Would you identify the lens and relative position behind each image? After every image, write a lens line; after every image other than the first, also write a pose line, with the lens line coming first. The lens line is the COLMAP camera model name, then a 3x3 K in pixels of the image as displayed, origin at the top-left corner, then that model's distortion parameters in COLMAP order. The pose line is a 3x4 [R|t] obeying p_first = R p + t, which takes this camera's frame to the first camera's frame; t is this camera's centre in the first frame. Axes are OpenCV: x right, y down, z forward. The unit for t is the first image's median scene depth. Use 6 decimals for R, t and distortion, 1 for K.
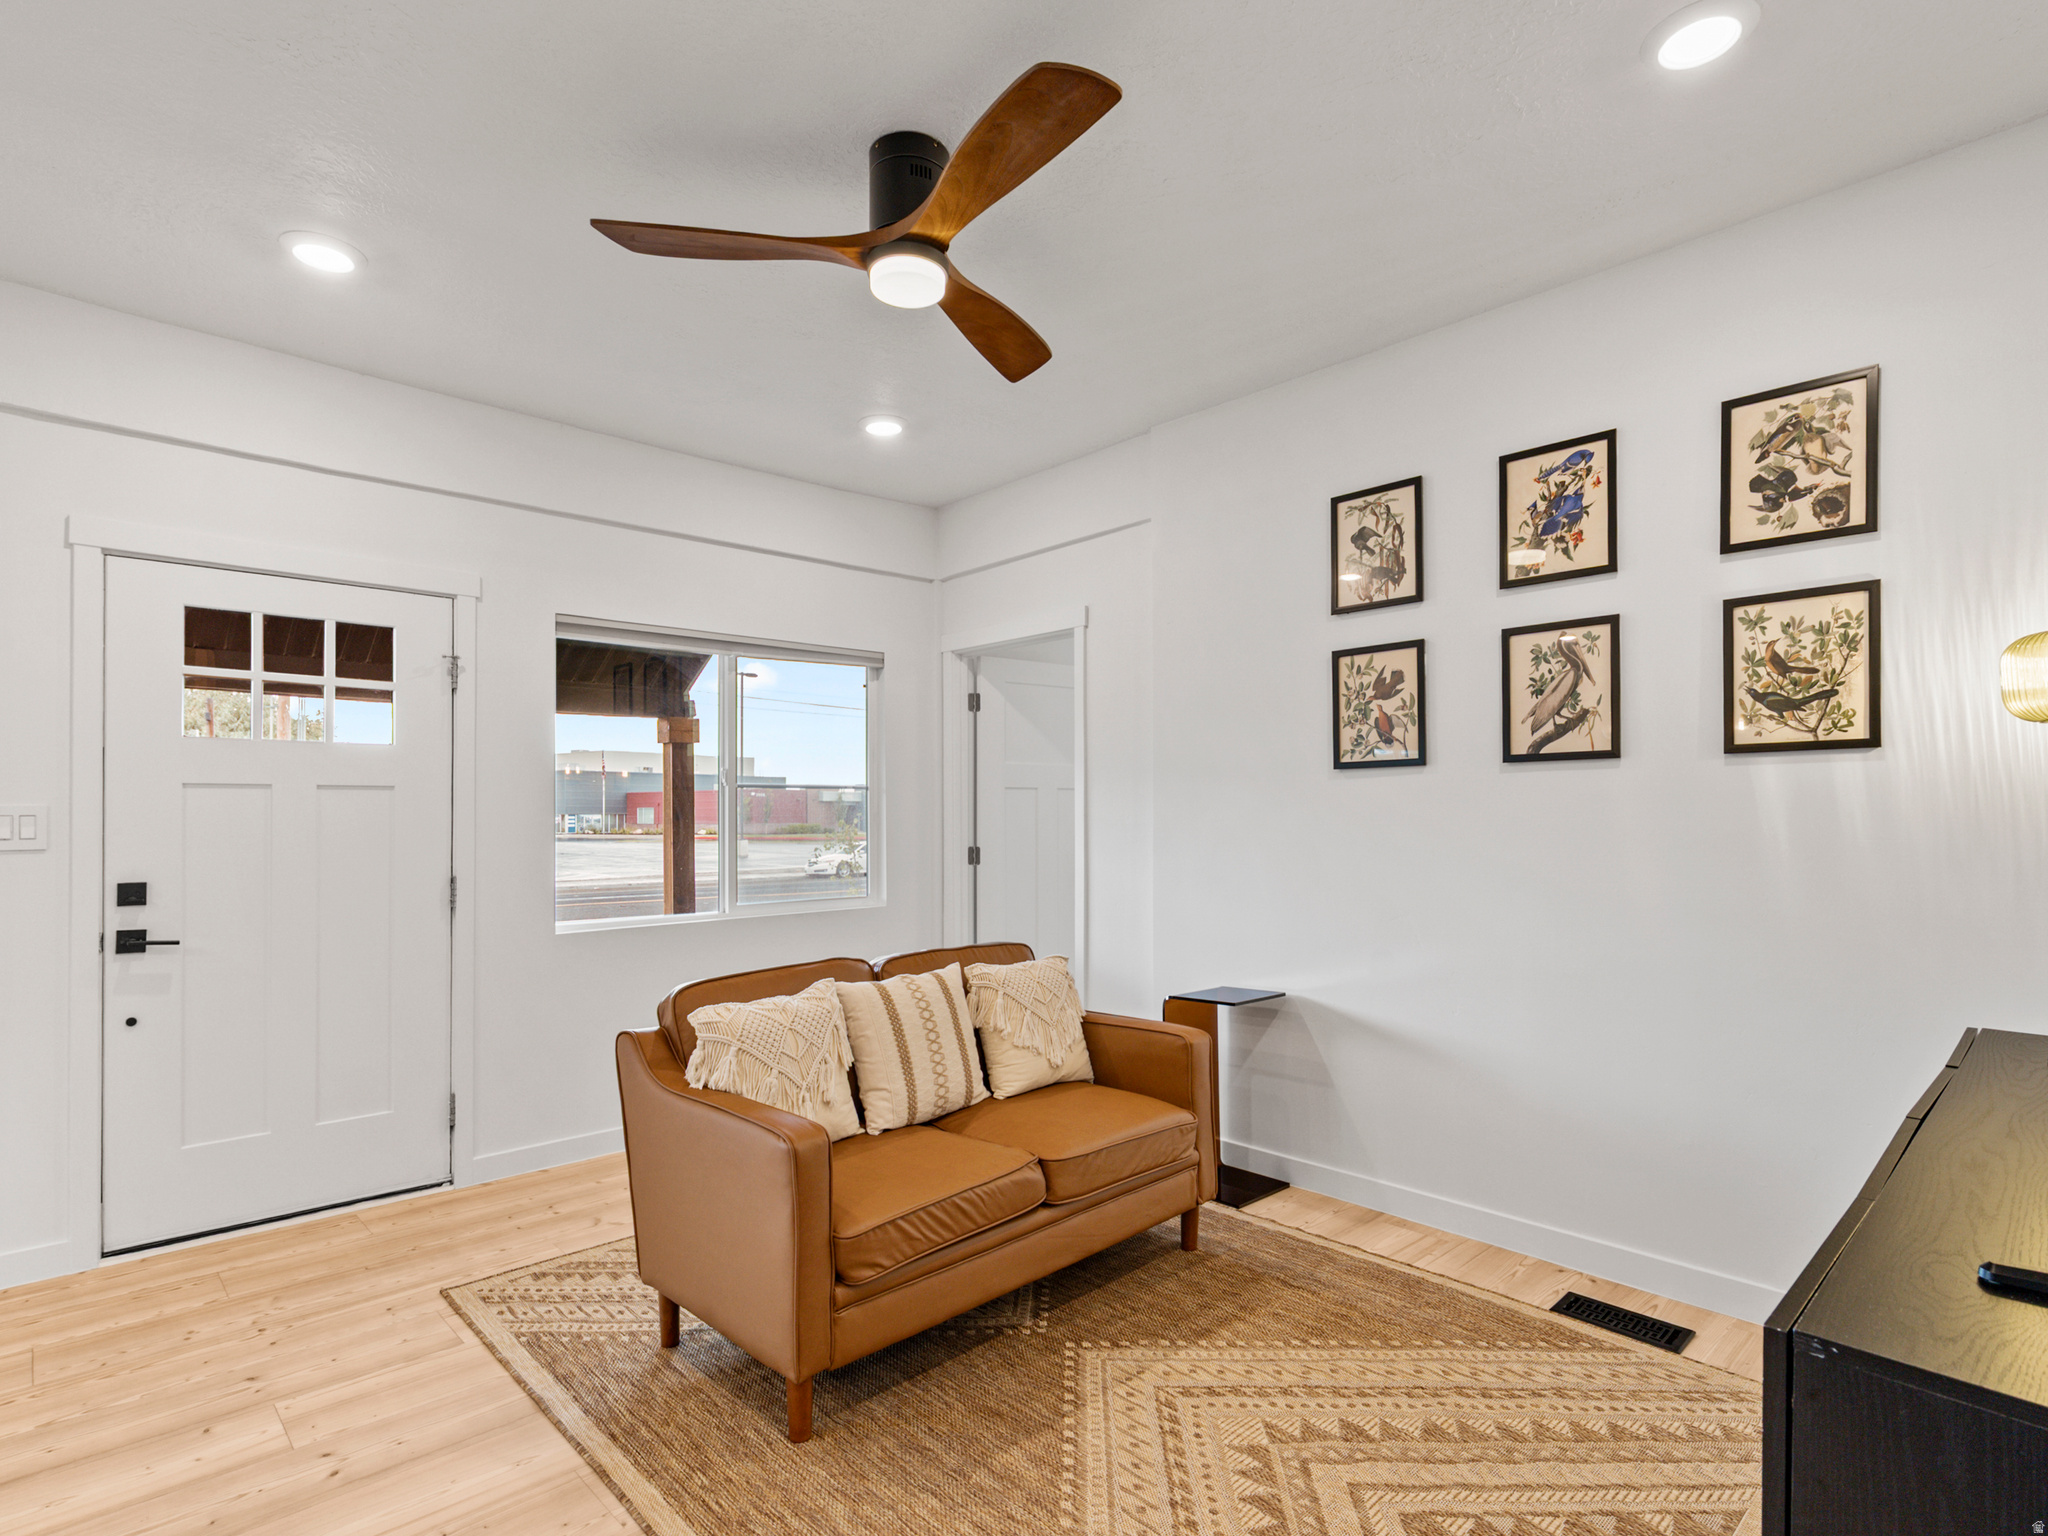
lens RADIAL K [[1048.2, 0, 1019.6], [0, 1048.2, 800.7], [0, 0, 1]] dist [-0.002980, 0.000109]
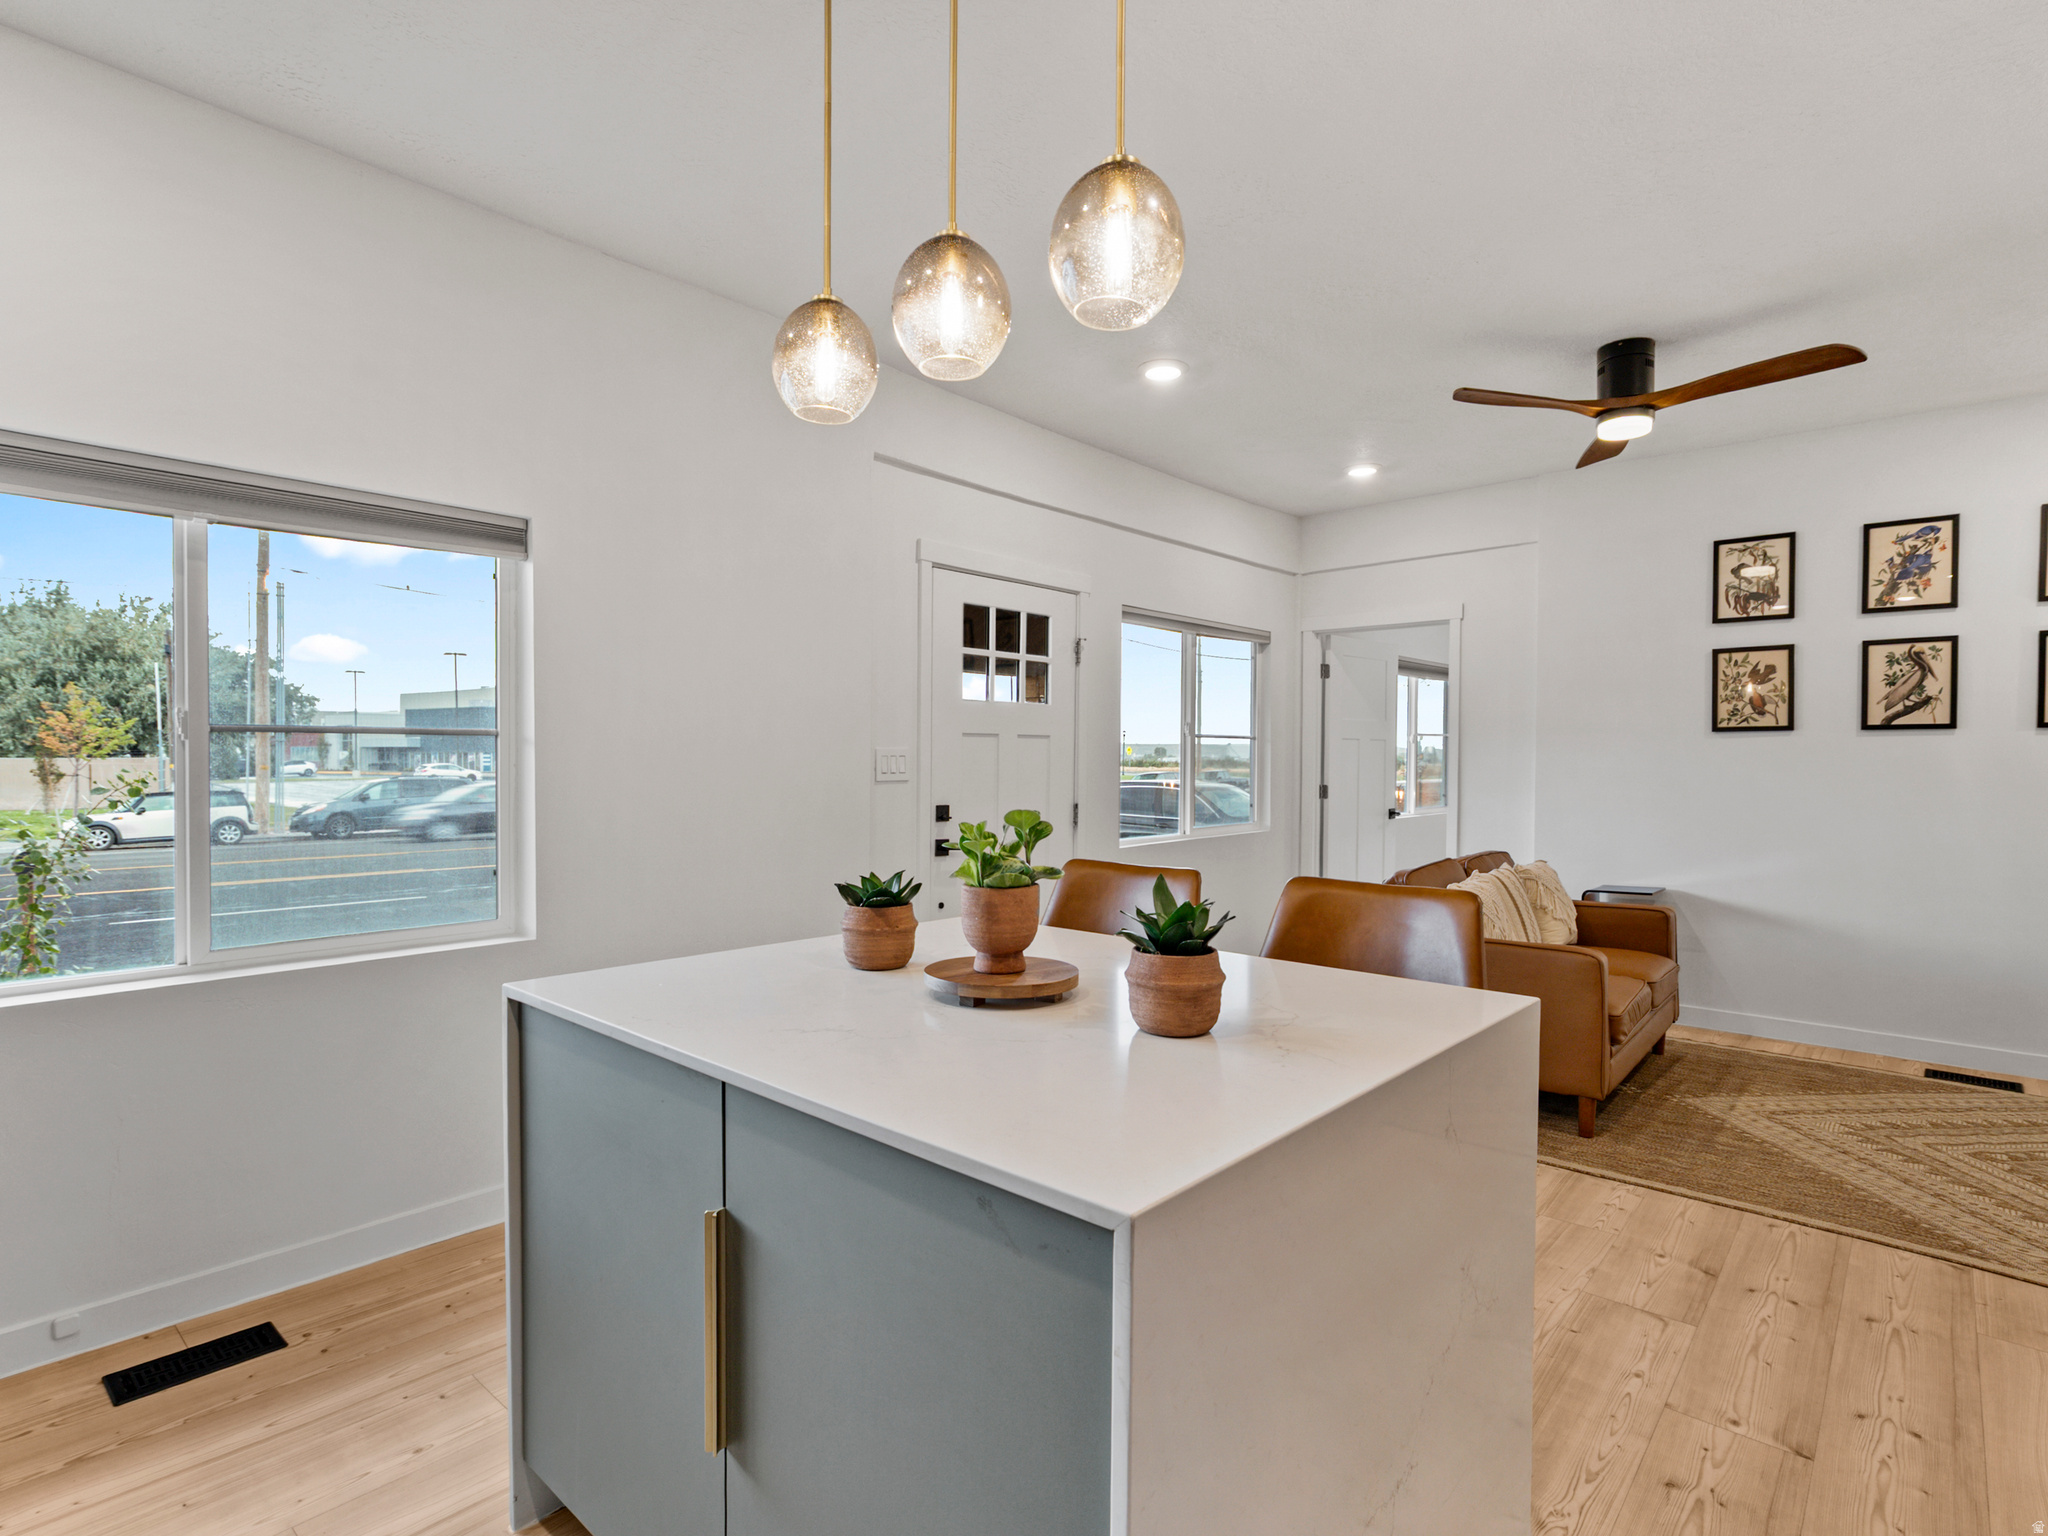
lens RADIAL K [[1050.3, 0, 1014.3], [0, 1050.3, 772.1], [0, 0, 1]] dist [-0.000718, 0.001903]
pose [[0.995937, 0.008495, 0.089651, -0.899114], [-0.010894, 0.999595, 0.026301, -0.002490], [-0.089392, -0.027171, 0.995626, -0.399578]]
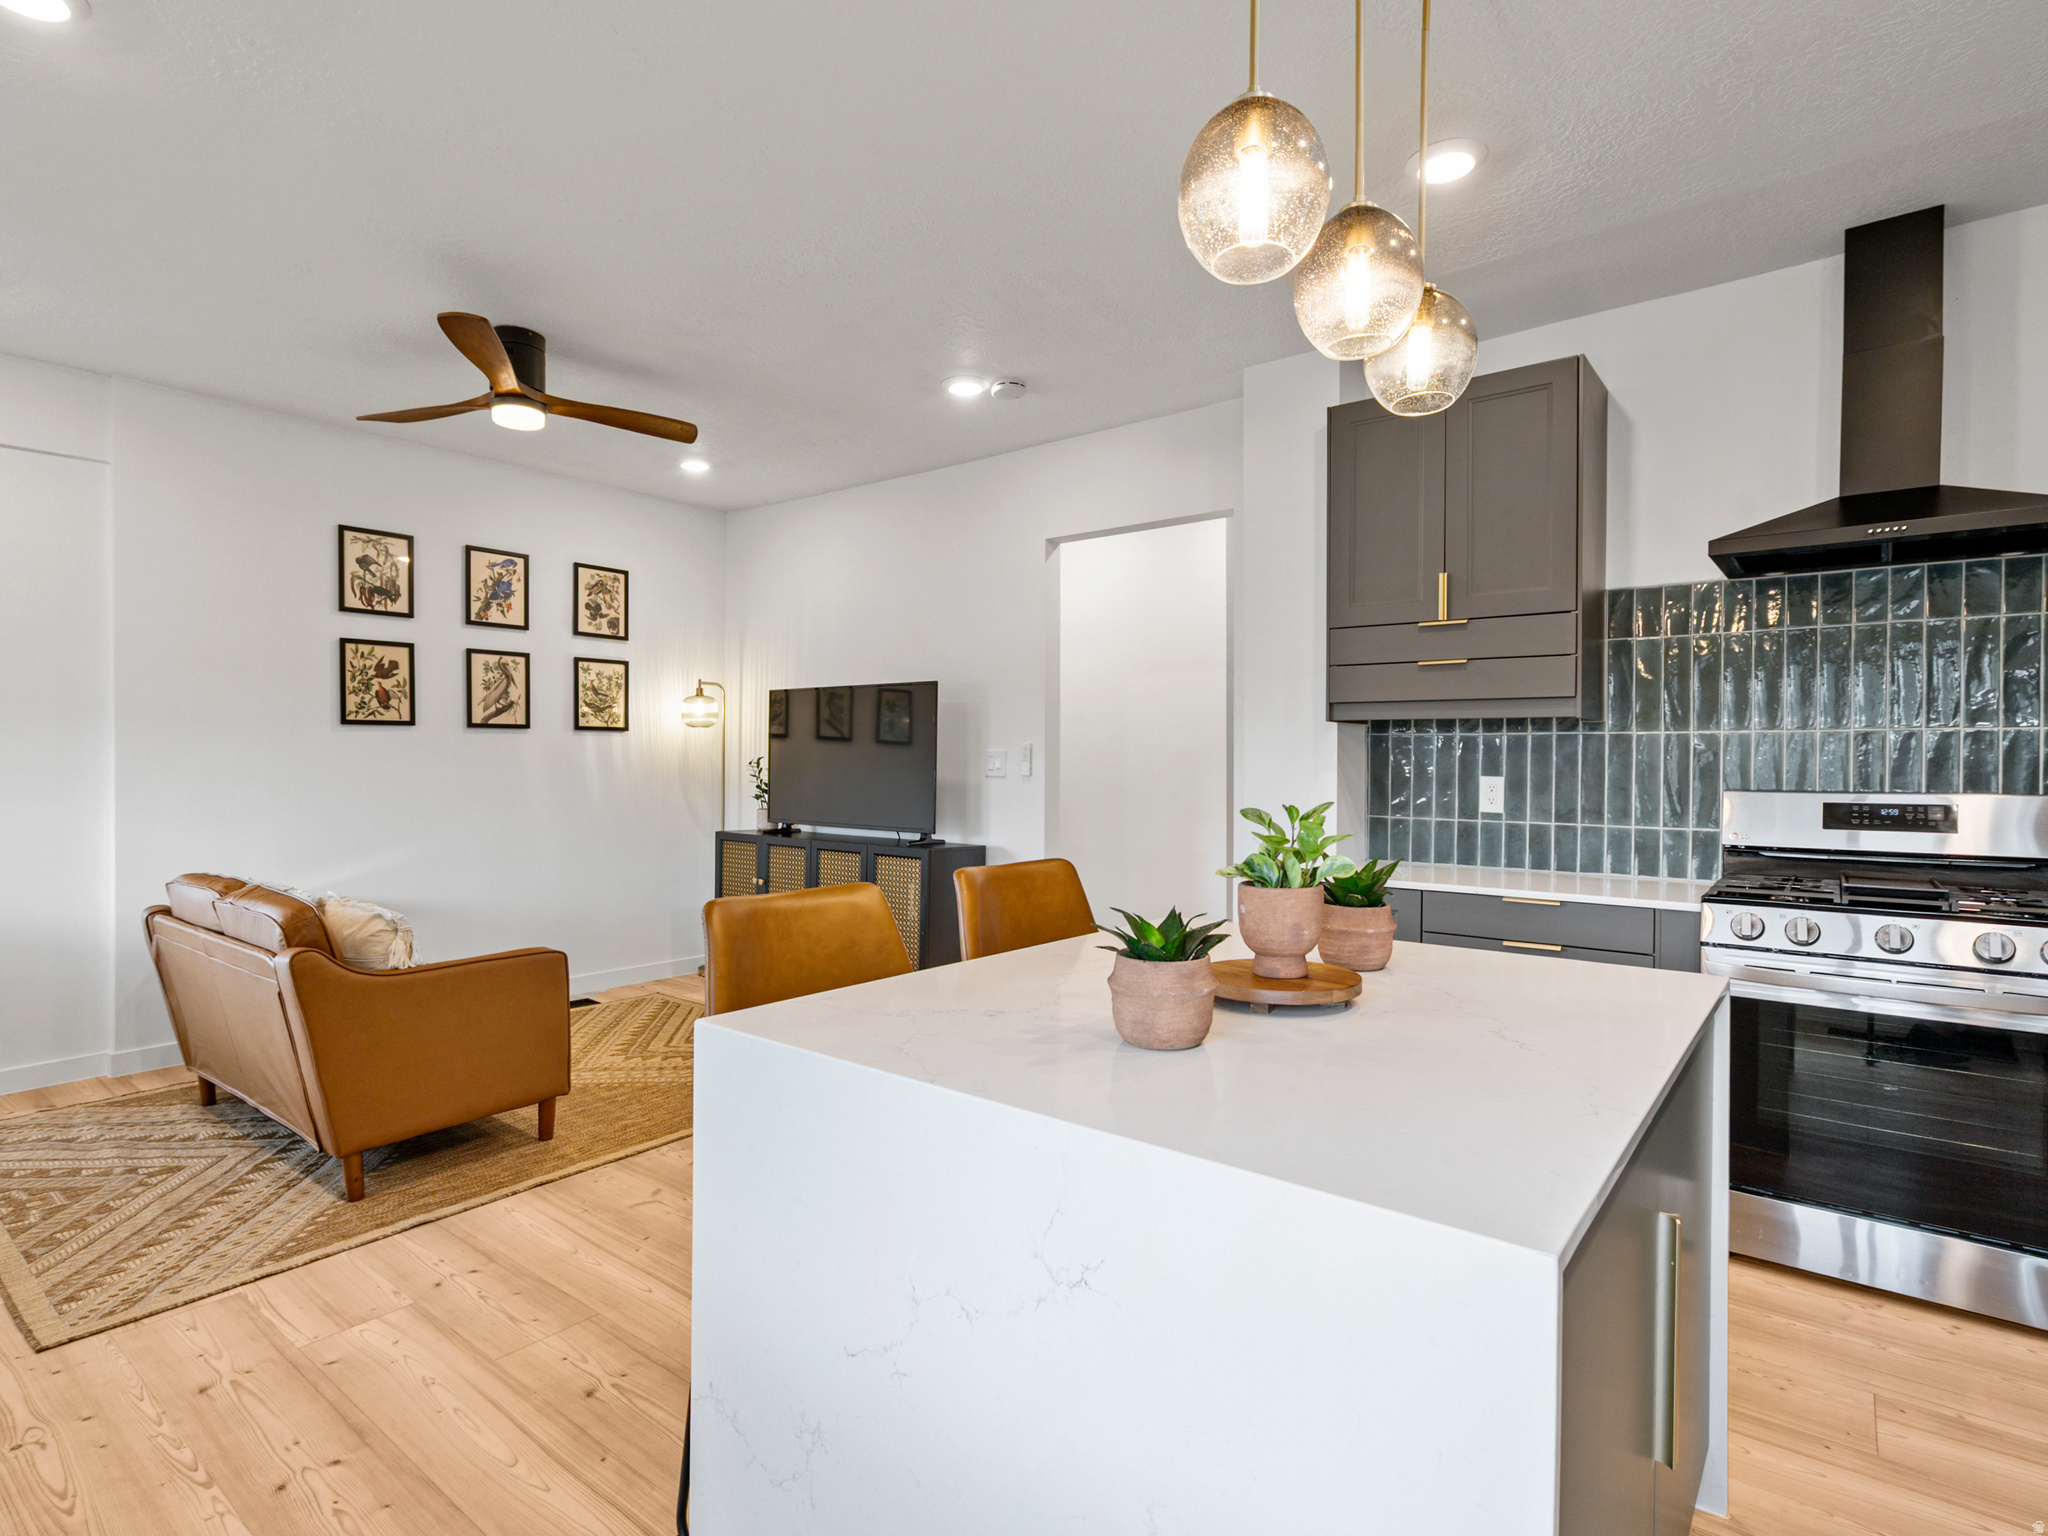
lens RADIAL K [[1037.7, 0, 1020.8], [0, 1037.7, 770.4], [0, 0, 1]] dist [-0.002250, 0.000251]
pose [[-0.142505, -0.004842, 0.989782, -1.350330], [-0.015550, 0.999876, 0.002652, 0.015220], [-0.989672, -0.015013, -0.142562, 0.360878]]
